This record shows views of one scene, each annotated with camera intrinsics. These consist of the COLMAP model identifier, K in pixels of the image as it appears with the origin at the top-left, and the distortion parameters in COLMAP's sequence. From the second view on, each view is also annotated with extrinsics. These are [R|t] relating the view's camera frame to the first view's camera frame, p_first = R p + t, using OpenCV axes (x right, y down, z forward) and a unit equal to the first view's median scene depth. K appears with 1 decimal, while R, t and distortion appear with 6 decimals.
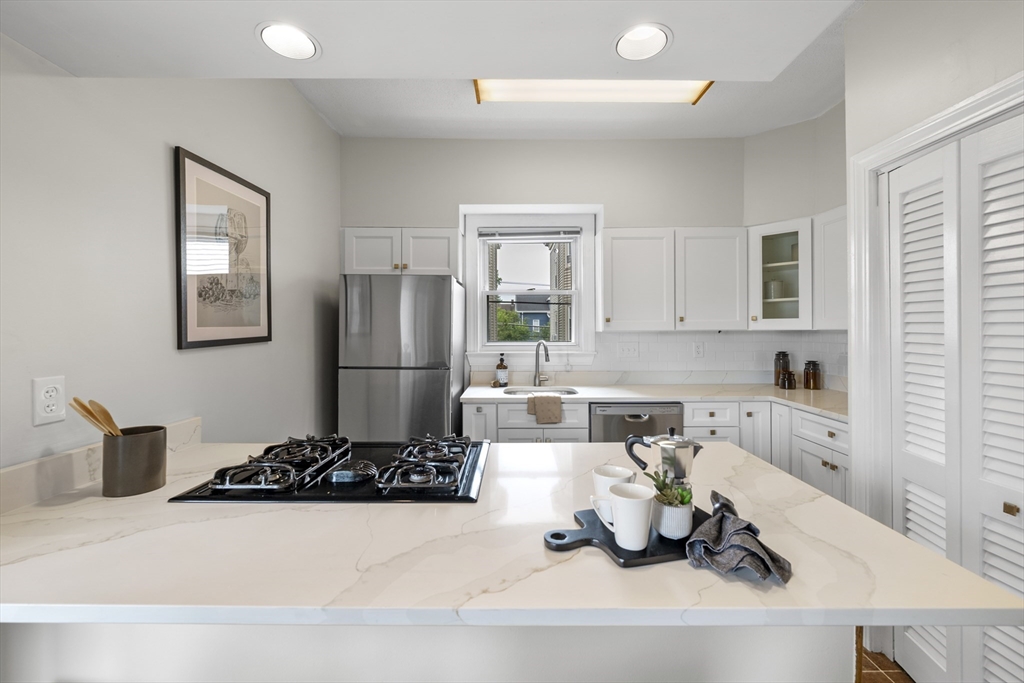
lens RADIAL K [[433.1, 0, 513.8], [0, 433.1, 329.2], [0, 0, 1]] dist [-0.000433, -0.000092]
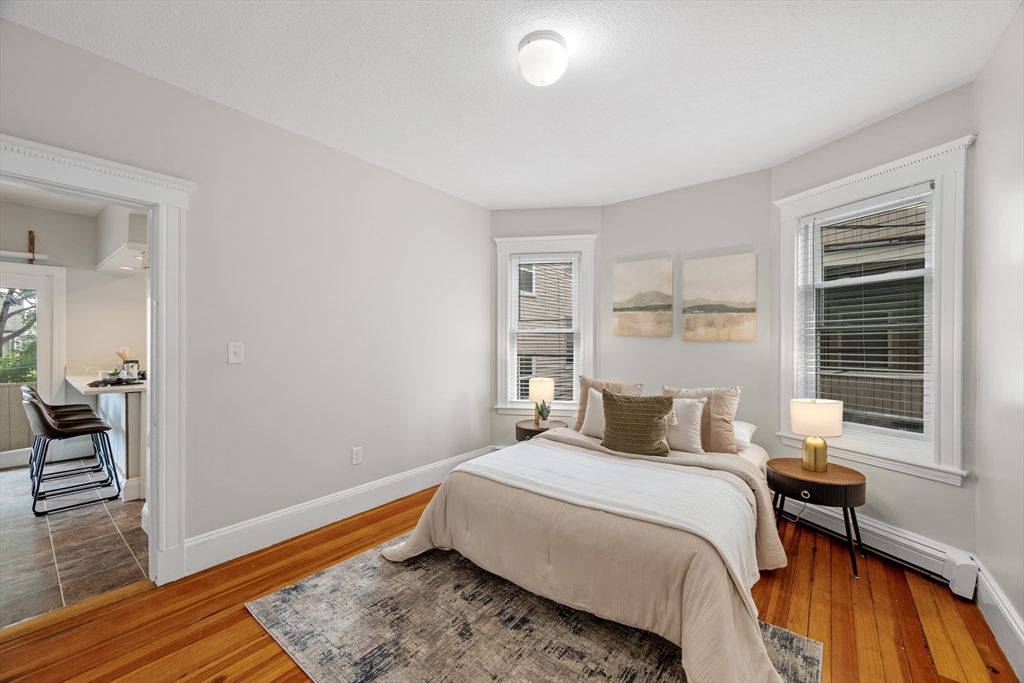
lens RADIAL K [[397.6, 0, 510.4], [0, 397.6, 339.9], [0, 0, 1]] dist [-0.001340, -0.000161]
pose [[0.782502, 0.008186, -0.622594, 1.871657], [-0.012063, 0.999925, -0.002014, 0.000369], [0.622531, 0.009087, 0.782542, 0.117925]]
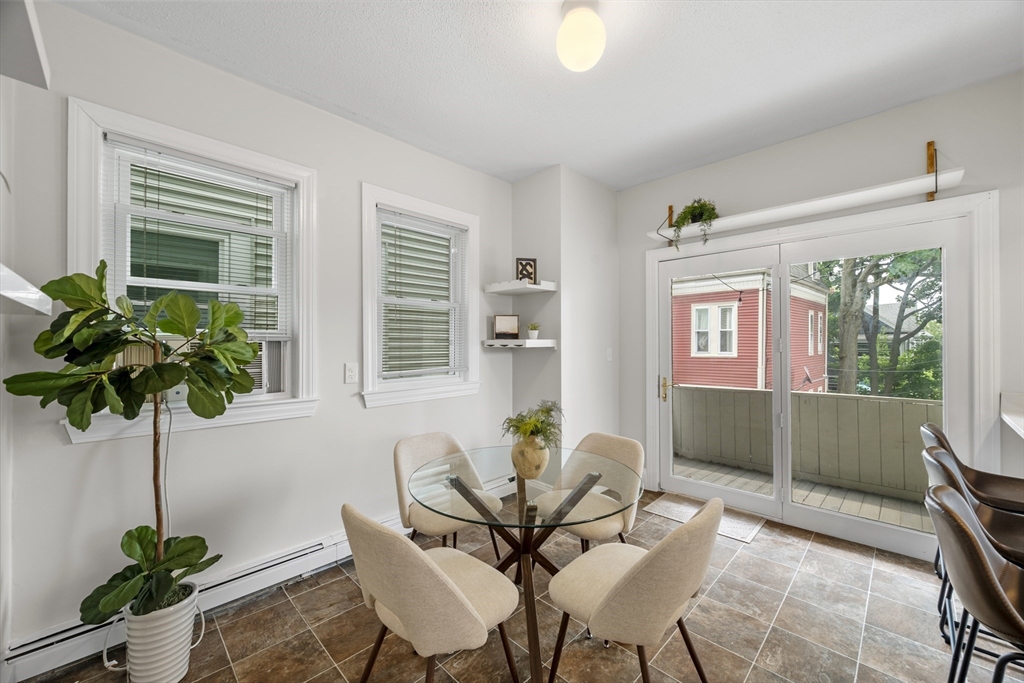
lens RADIAL K [[397.6, 0, 510.4], [0, 397.6, 339.9], [0, 0, 1]] dist [-0.001340, -0.000161]
pose [[-0.707434, 0.006750, -0.706747, 0.745634], [0.004424, 0.999977, 0.005123, 0.012965], [0.706766, 0.000498, -0.707447, 0.125401]]
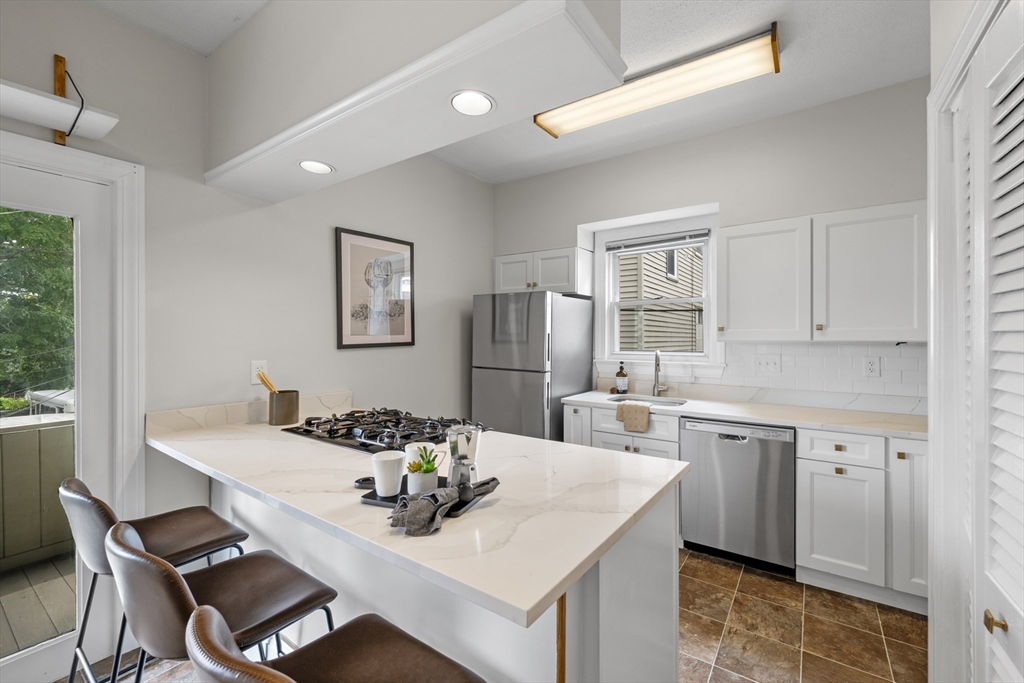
lens RADIAL K [[423.4, 0, 526.5], [0, 423.4, 338.2], [0, 0, 1]] dist [0.001514, 0.000130]
pose [[0.824260, 0.005685, -0.566184, 0.424643], [-0.005744, 0.999982, 0.001678, -0.001022], [0.566183, 0.001869, 0.824277, 0.041437]]
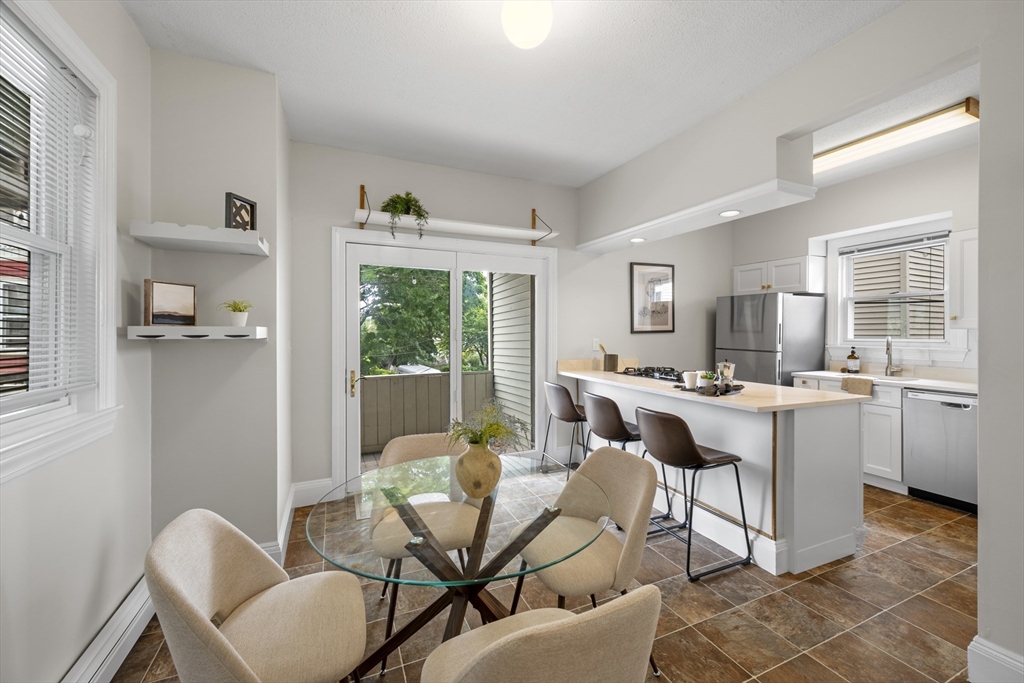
lens RADIAL K [[407.7, 0, 512.9], [0, 407.7, 333.3], [0, 0, 1]] dist [0.000299, -0.000130]
pose [[0.405113, 0.007324, -0.914237, 0.773626], [-0.007771, 0.999959, 0.004567, 0.022276], [0.914234, 0.005255, 0.405154, -0.450935]]
